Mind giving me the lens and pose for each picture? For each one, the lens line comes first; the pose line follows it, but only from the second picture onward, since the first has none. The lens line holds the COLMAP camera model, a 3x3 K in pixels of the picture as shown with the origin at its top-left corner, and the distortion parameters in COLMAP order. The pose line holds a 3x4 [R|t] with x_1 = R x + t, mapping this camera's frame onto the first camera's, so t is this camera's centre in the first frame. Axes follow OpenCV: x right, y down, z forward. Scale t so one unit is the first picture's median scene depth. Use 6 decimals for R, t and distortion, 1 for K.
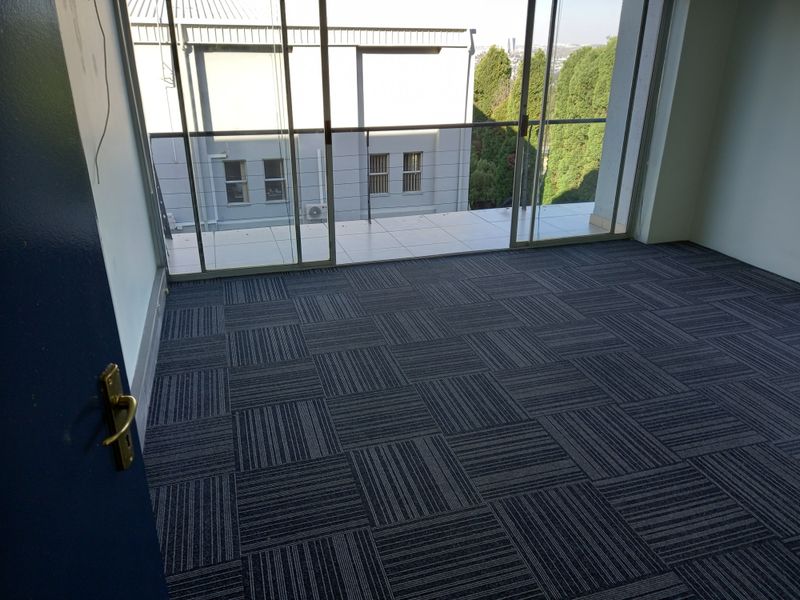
lens RADIAL K [[605.6, 0, 401.2], [0, 605.6, 315.3], [0, 0, 1]] dist [0.051129, -0.002950]
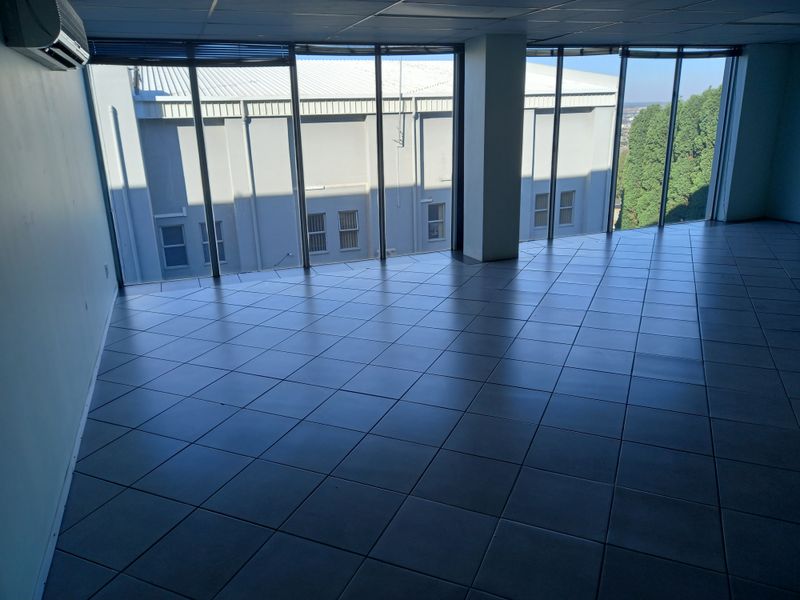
lens RADIAL K [[581.3, 0, 400.0], [0, 581.3, 300.0], [0, 0, 1]] dist [0.061925, -0.068060]
pose [[0.996639, -0.051866, 0.063415, -0.385248], [0.058317, 0.992813, -0.104507, 0.045536], [-0.057538, 0.107854, 0.992500, -0.104549]]
